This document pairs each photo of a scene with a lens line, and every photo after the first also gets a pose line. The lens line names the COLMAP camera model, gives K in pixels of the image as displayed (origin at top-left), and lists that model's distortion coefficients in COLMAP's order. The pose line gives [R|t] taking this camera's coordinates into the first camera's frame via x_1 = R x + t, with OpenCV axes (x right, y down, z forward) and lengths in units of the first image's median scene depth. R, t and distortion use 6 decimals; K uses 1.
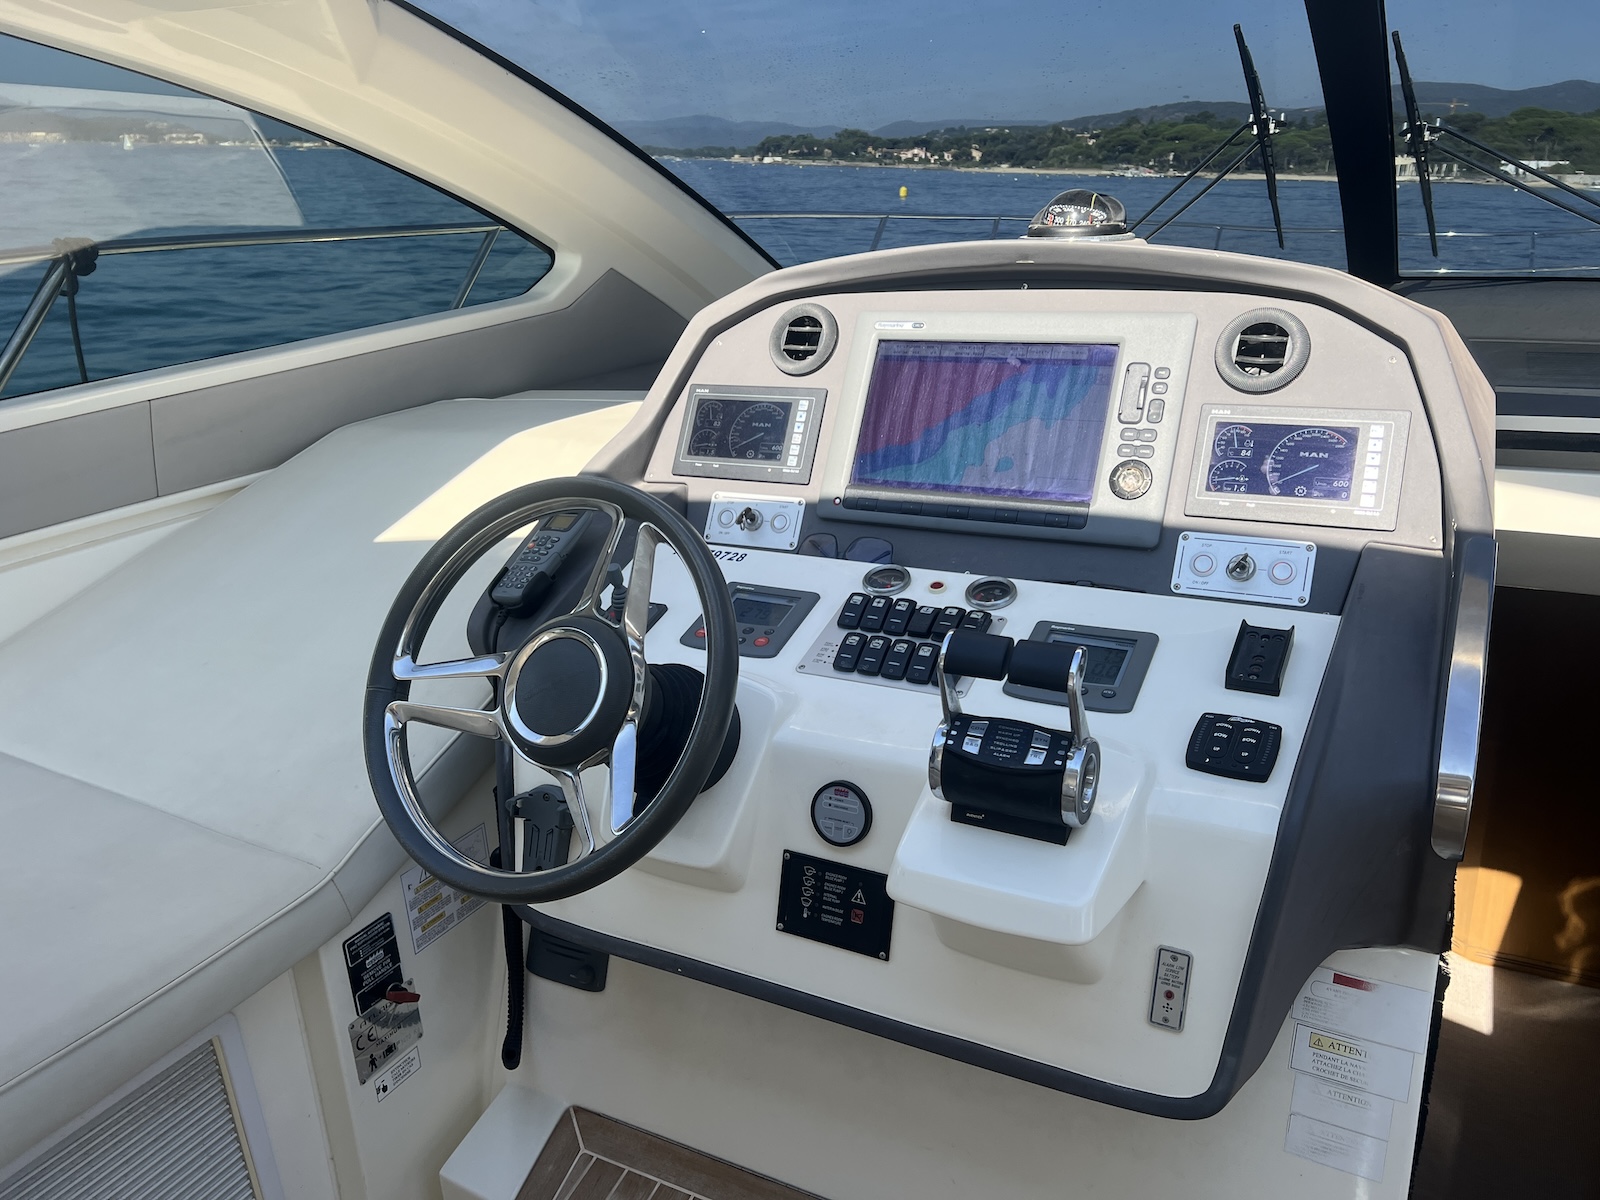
lens RADIAL K [[1225.4, 0, 796.5], [0, 1225.4, 603.3], [0, 0, 1]] dist [0.054738, -0.063082]
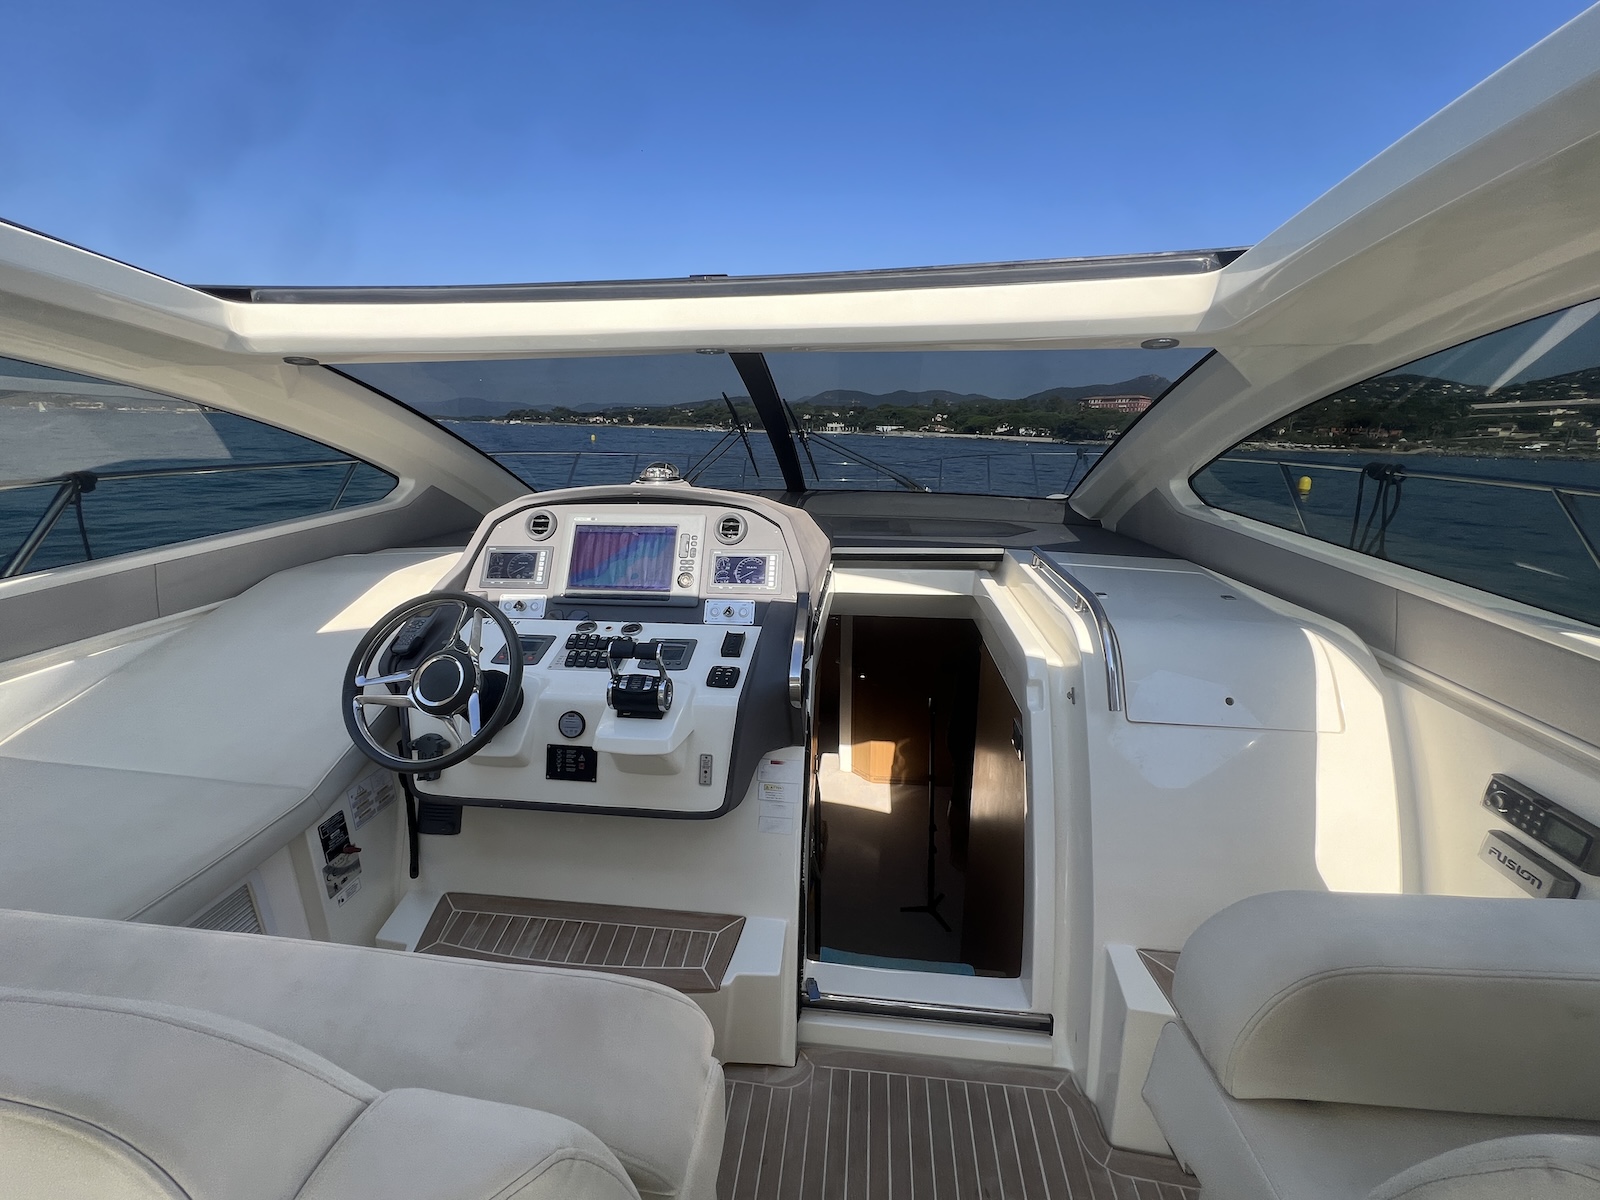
lens RADIAL K [[646.6, 0, 789.2], [0, 646.6, 600.7], [0, 0, 1]] dist [0.007666, -0.002479]
pose [[0.931787, -0.062324, 0.357614, -0.004169], [0.087372, 0.994695, -0.054300, 0.031039], [-0.352333, 0.081842, 0.932289, -0.295320]]
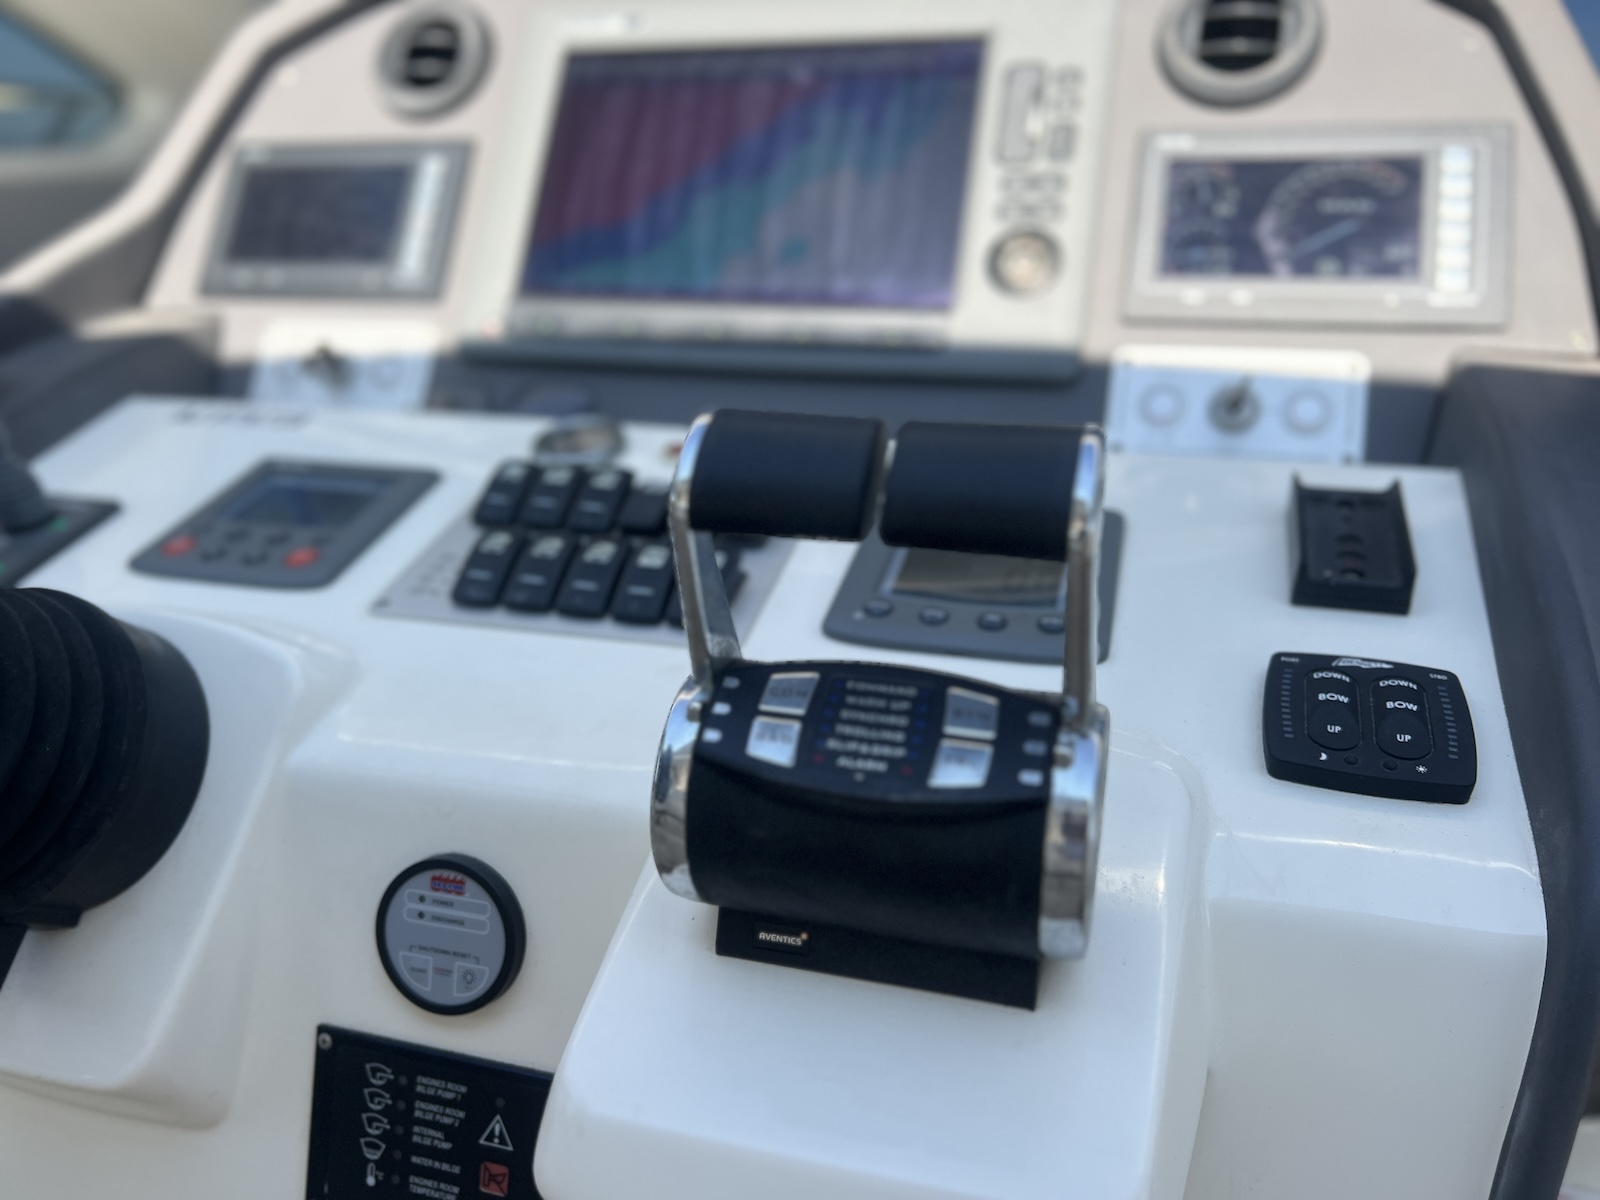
lens RADIAL K [[1225.4, 0, 797.0], [0, 1225.4, 610.5], [0, 0, 1]] dist [0.054738, -0.063082]
pose [[0.979733, -0.020318, 0.199276, 0.059929], [0.024317, 0.999549, -0.017638, 0.062255], [-0.198828, 0.022126, 0.979785, 0.485048]]
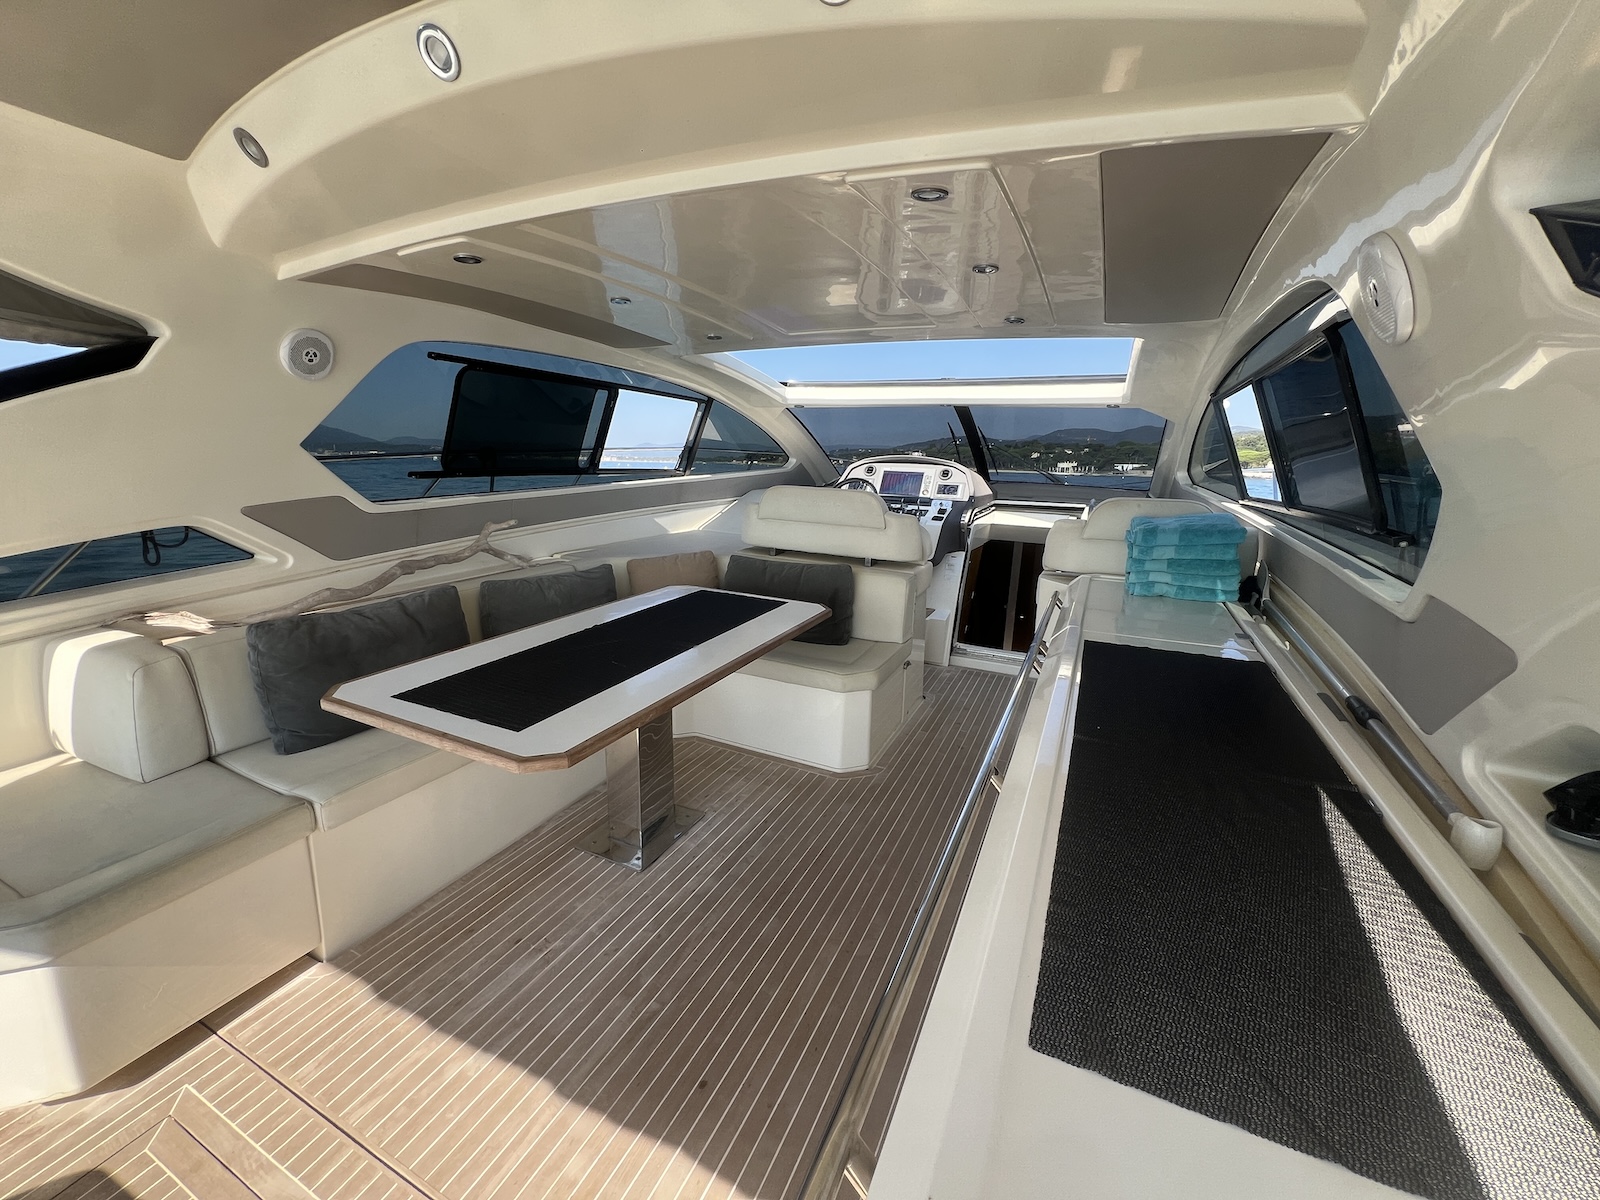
lens RADIAL K [[658.6, 0, 787.4], [0, 658.6, 600.0], [0, 0, 1]] dist [-0.011864, 0.000252]
pose [[0.996992, 0.054179, 0.055422, -0.604598], [-0.047787, 0.992694, -0.110794, 0.870420], [-0.061020, 0.107812, 0.992297, -2.295011]]
